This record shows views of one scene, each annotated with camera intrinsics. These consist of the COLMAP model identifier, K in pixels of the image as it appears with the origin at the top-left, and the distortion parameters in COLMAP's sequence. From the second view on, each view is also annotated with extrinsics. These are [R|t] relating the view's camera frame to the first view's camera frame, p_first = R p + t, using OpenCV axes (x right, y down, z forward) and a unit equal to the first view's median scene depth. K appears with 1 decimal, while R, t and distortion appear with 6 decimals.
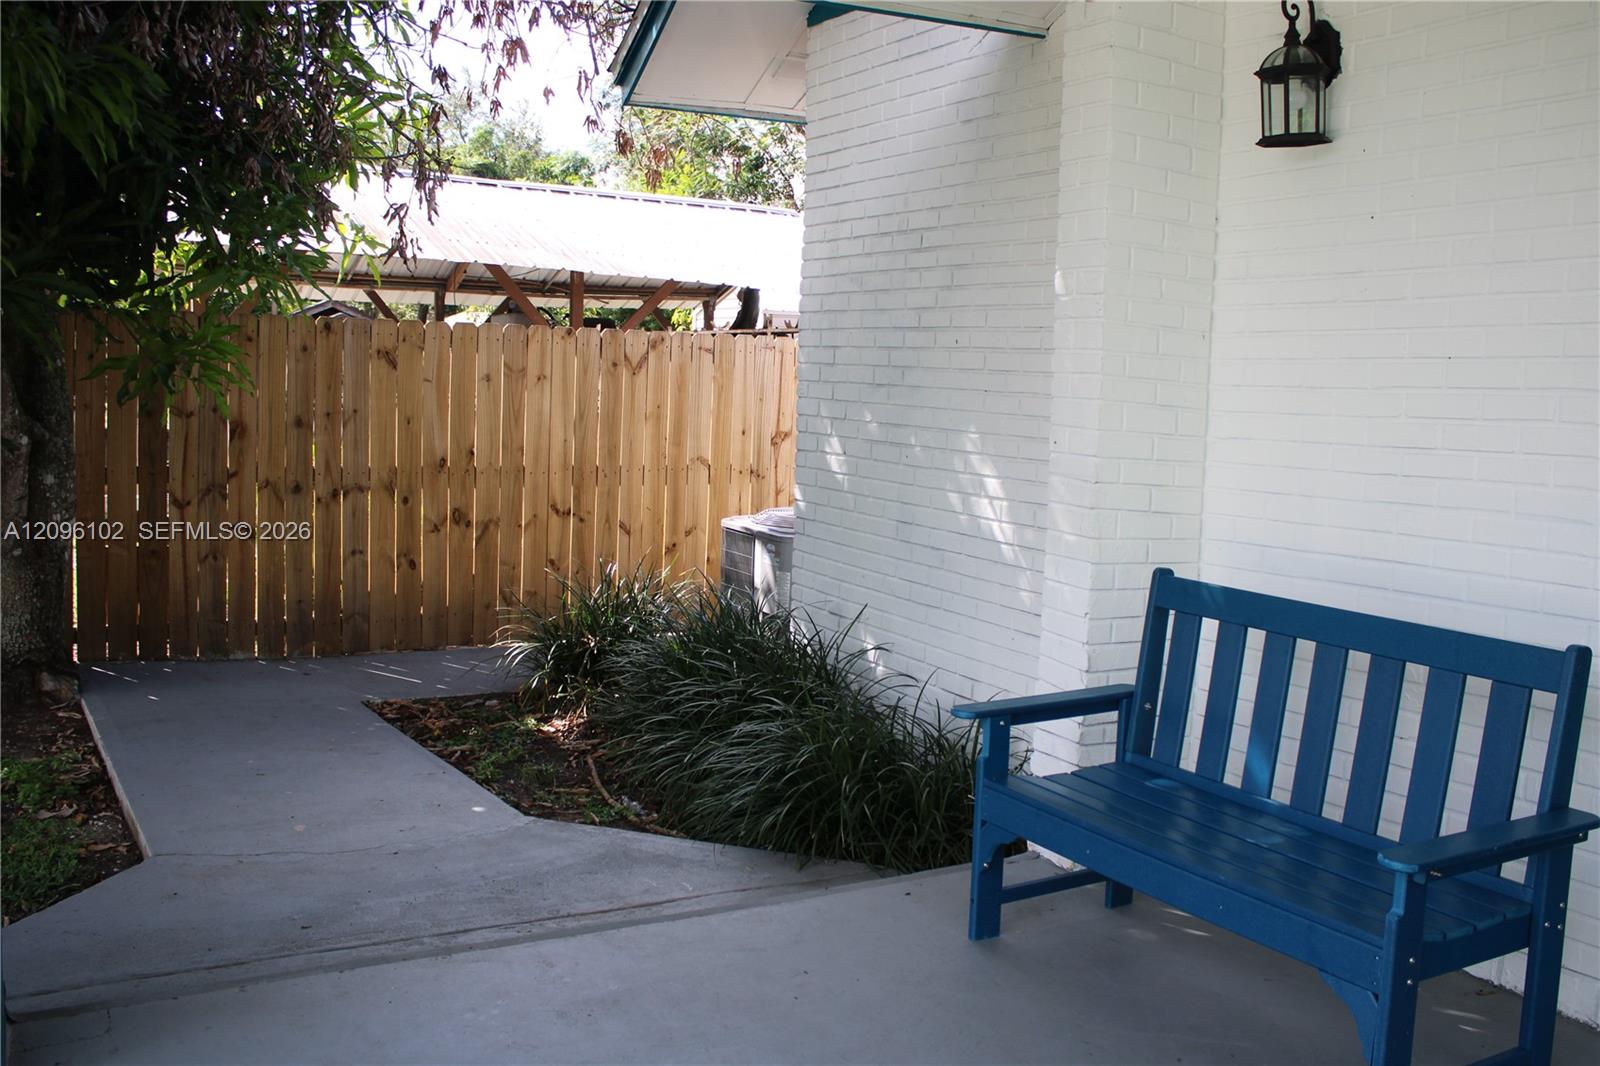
lens RADIAL K [[1450.2, 0, 805.5], [0, 1450.2, 519.6], [0, 0, 1]] dist [-0.086084, 0.000000]
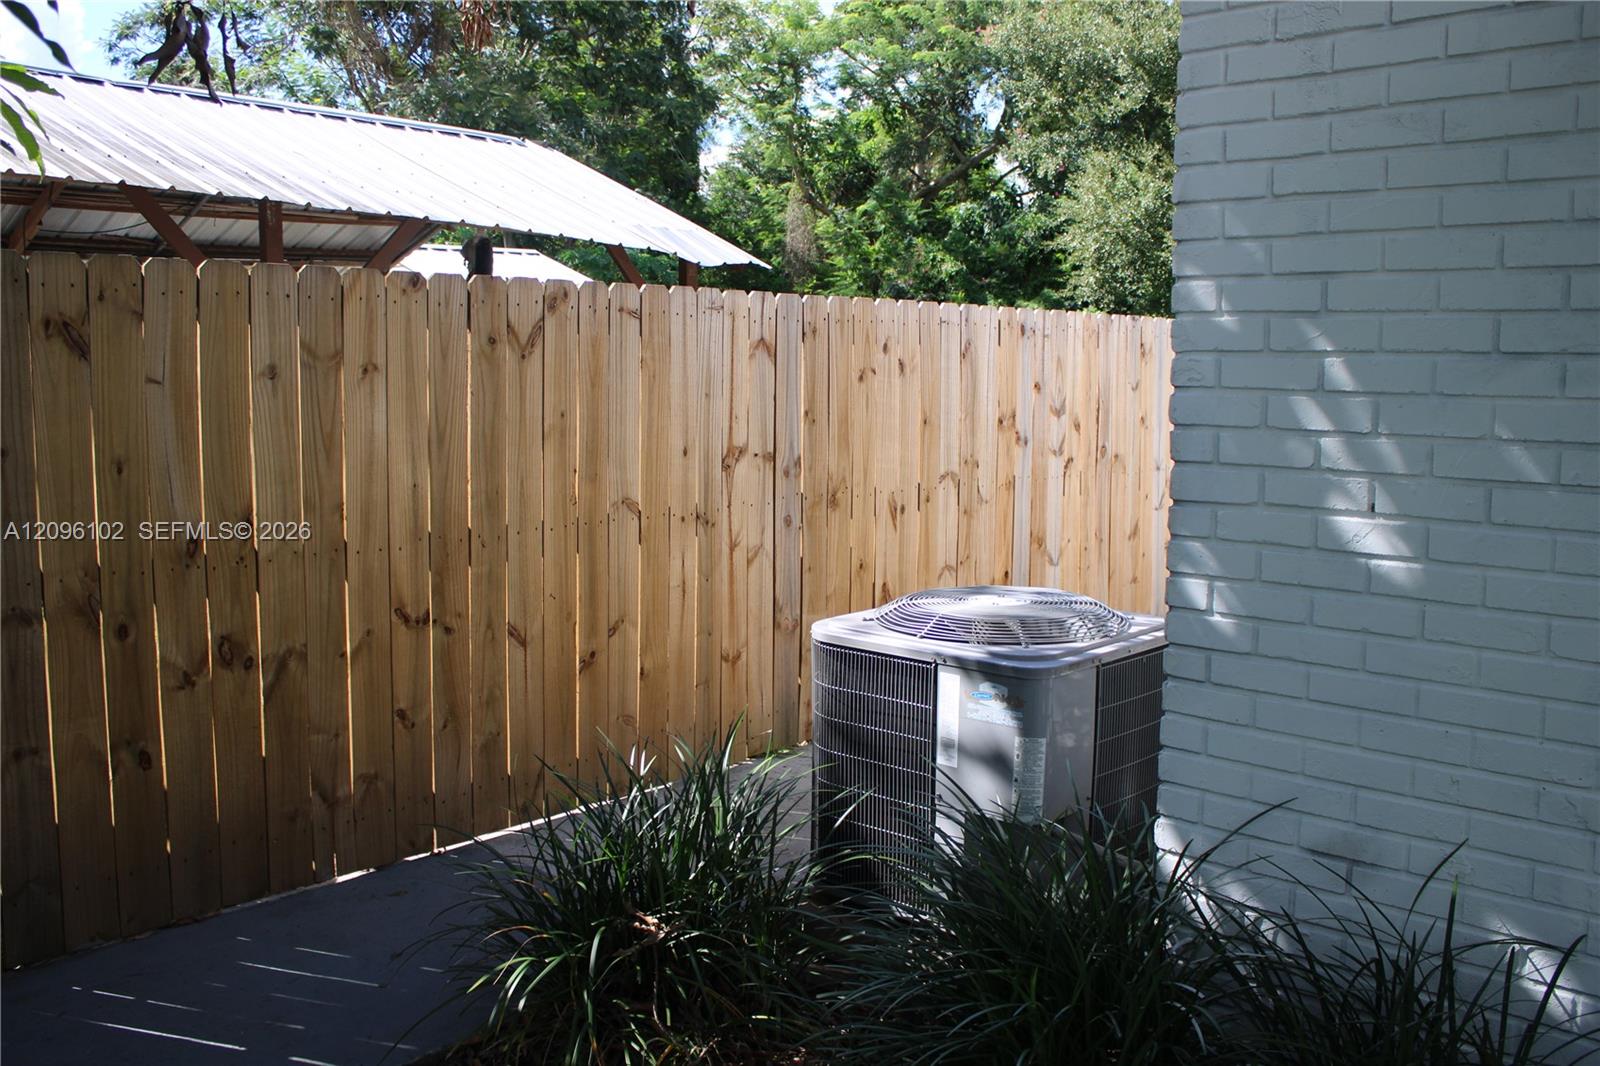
lens RADIAL K [[1450.2, 0, 808.8], [0, 1450.2, 527.4], [0, 0, 1]] dist [-0.086084, 0.000000]
pose [[0.942205, -0.064906, 0.328689, -0.211300], [0.059205, 0.997872, 0.027334, -0.046810], [-0.329764, -0.006294, 0.944042, 0.467235]]
